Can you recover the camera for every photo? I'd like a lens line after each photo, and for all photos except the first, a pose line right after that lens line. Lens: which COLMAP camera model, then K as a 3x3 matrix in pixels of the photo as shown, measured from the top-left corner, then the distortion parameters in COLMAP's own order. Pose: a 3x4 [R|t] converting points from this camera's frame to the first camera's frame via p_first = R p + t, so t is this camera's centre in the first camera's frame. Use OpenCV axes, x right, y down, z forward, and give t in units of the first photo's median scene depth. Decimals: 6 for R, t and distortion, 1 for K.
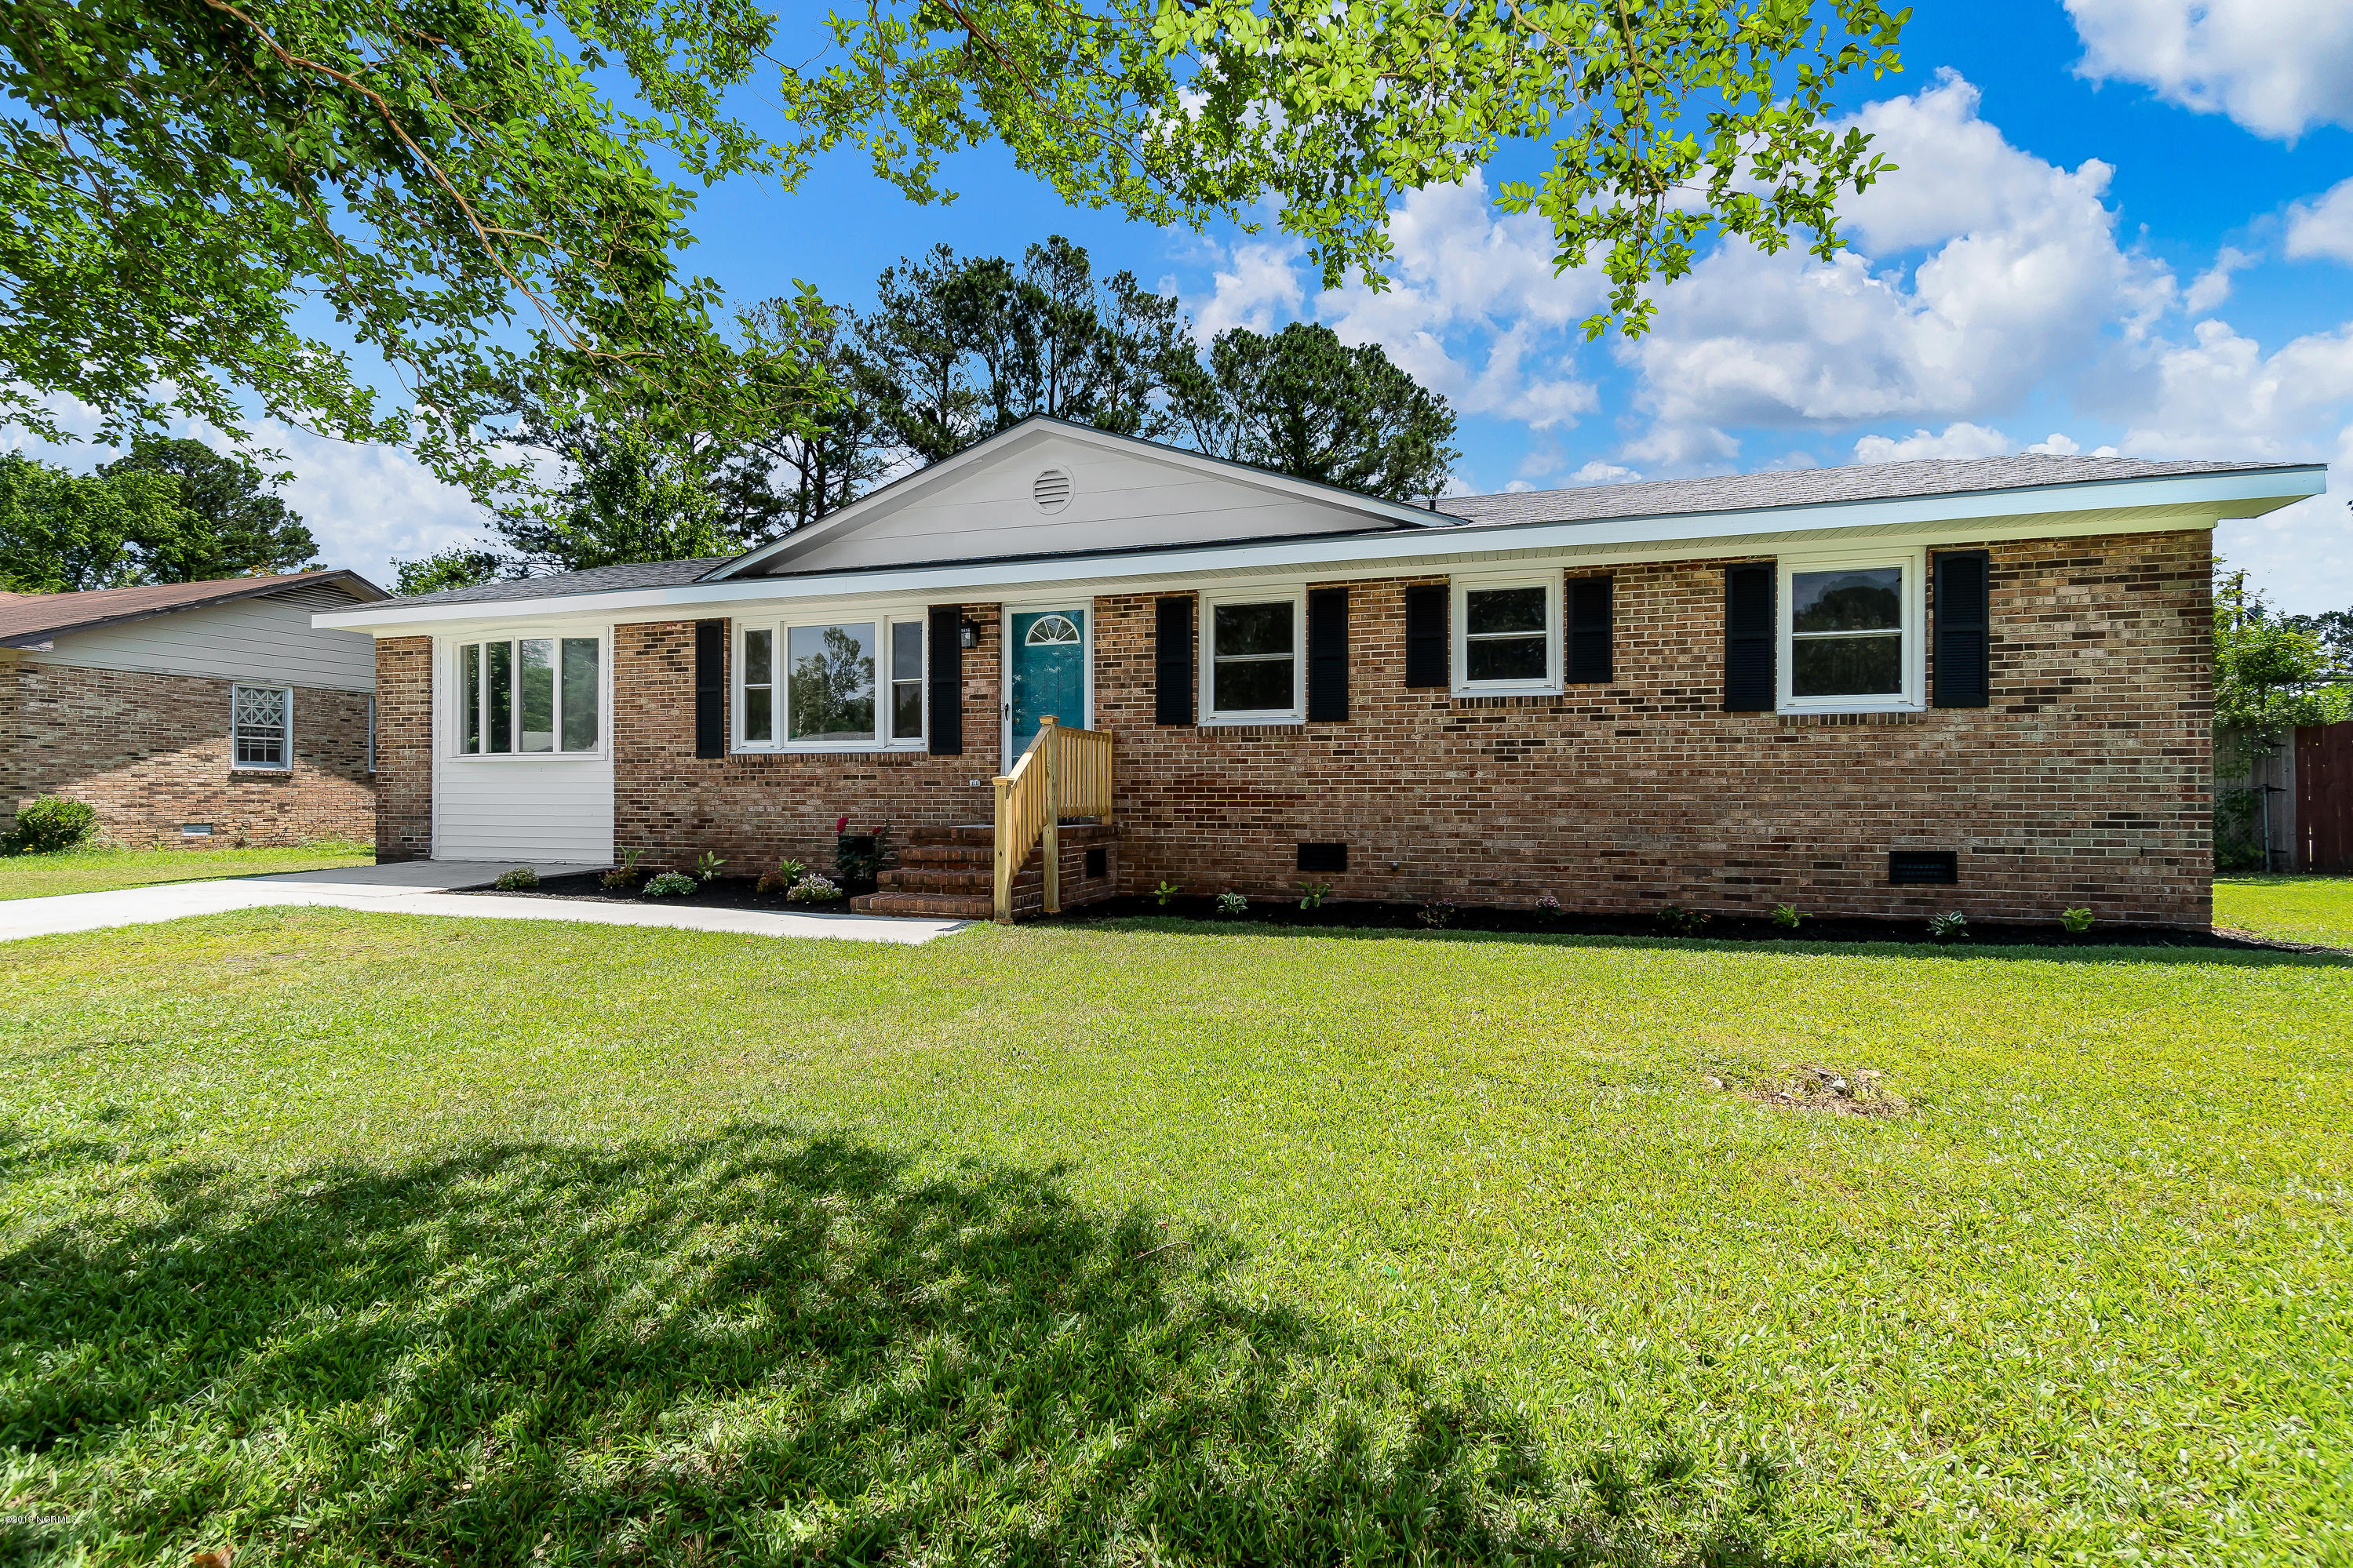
lens RADIAL K [[1009.8, 0, 1176.8], [0, 1009.8, 789.3], [0, 0, 1]] dist [-0.008929, 0.000043]
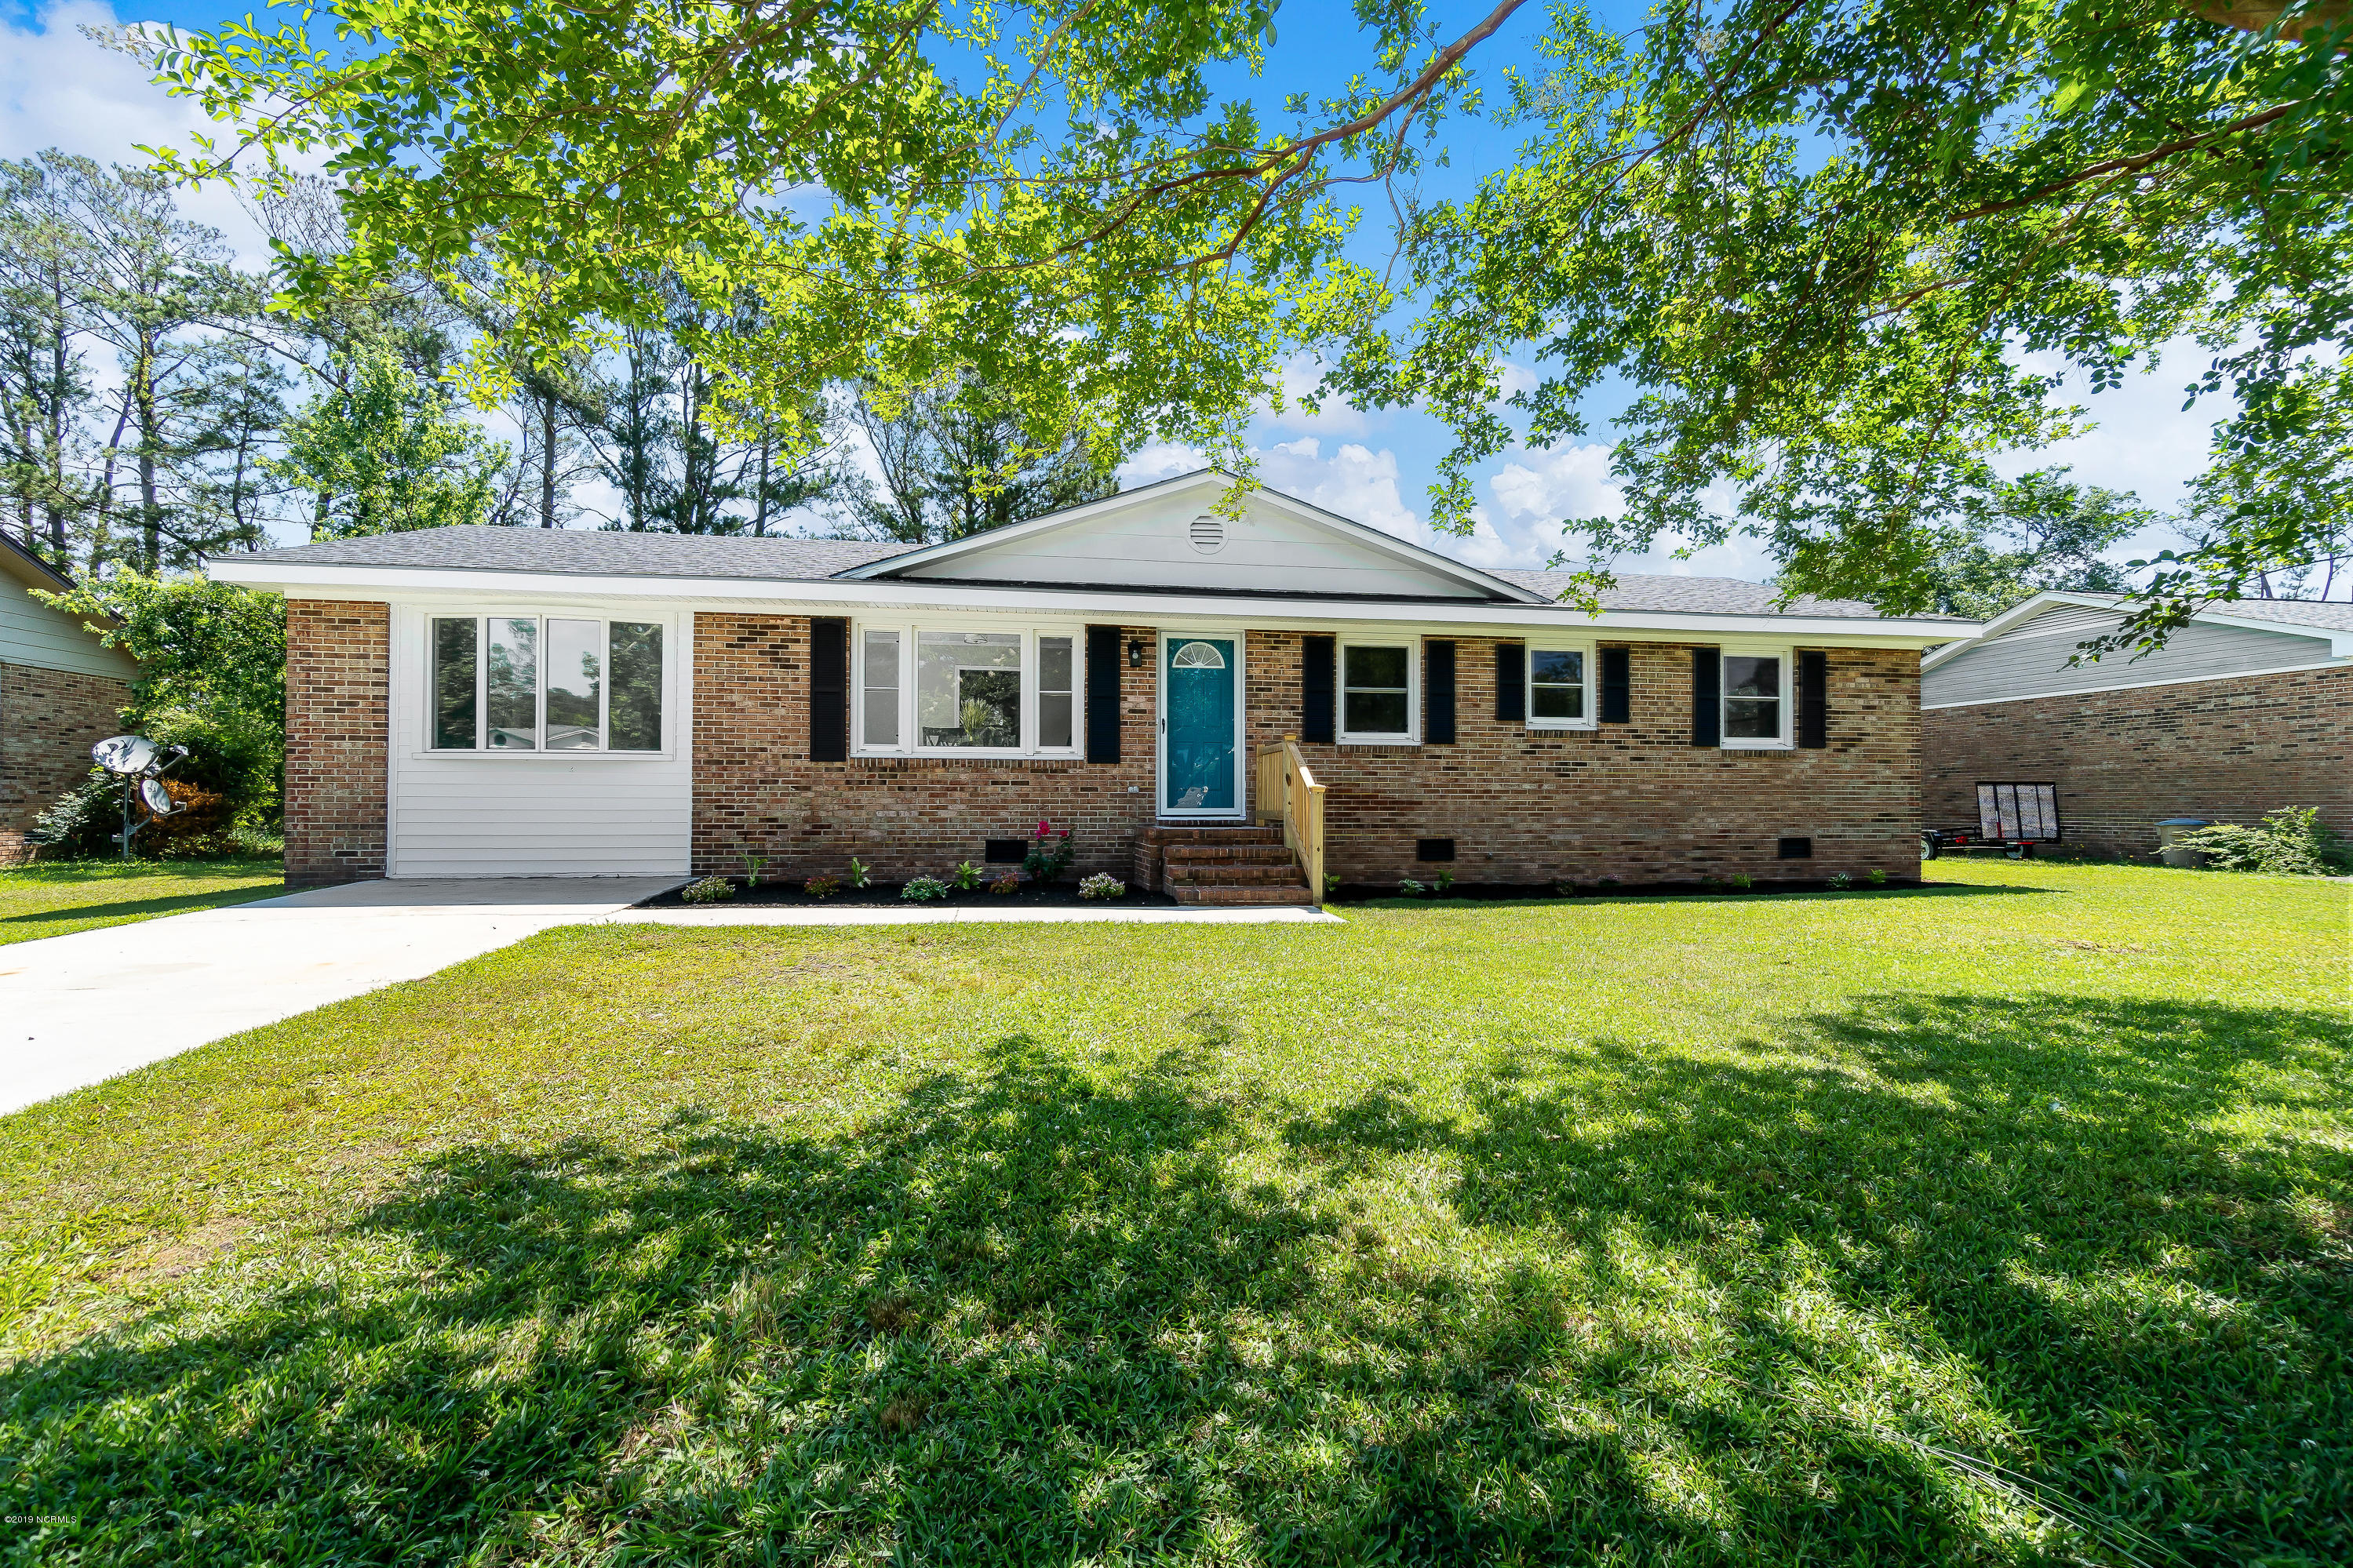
lens RADIAL K [[1009.8, 0, 1171.5], [0, 1009.8, 786.9], [0, 0, 1]] dist [-0.008929, 0.000043]
pose [[0.902242, 0.009959, 0.431115, -0.676833], [-0.004591, 0.999898, -0.013490, 0.005781], [-0.431206, 0.010192, 0.902196, -0.008585]]
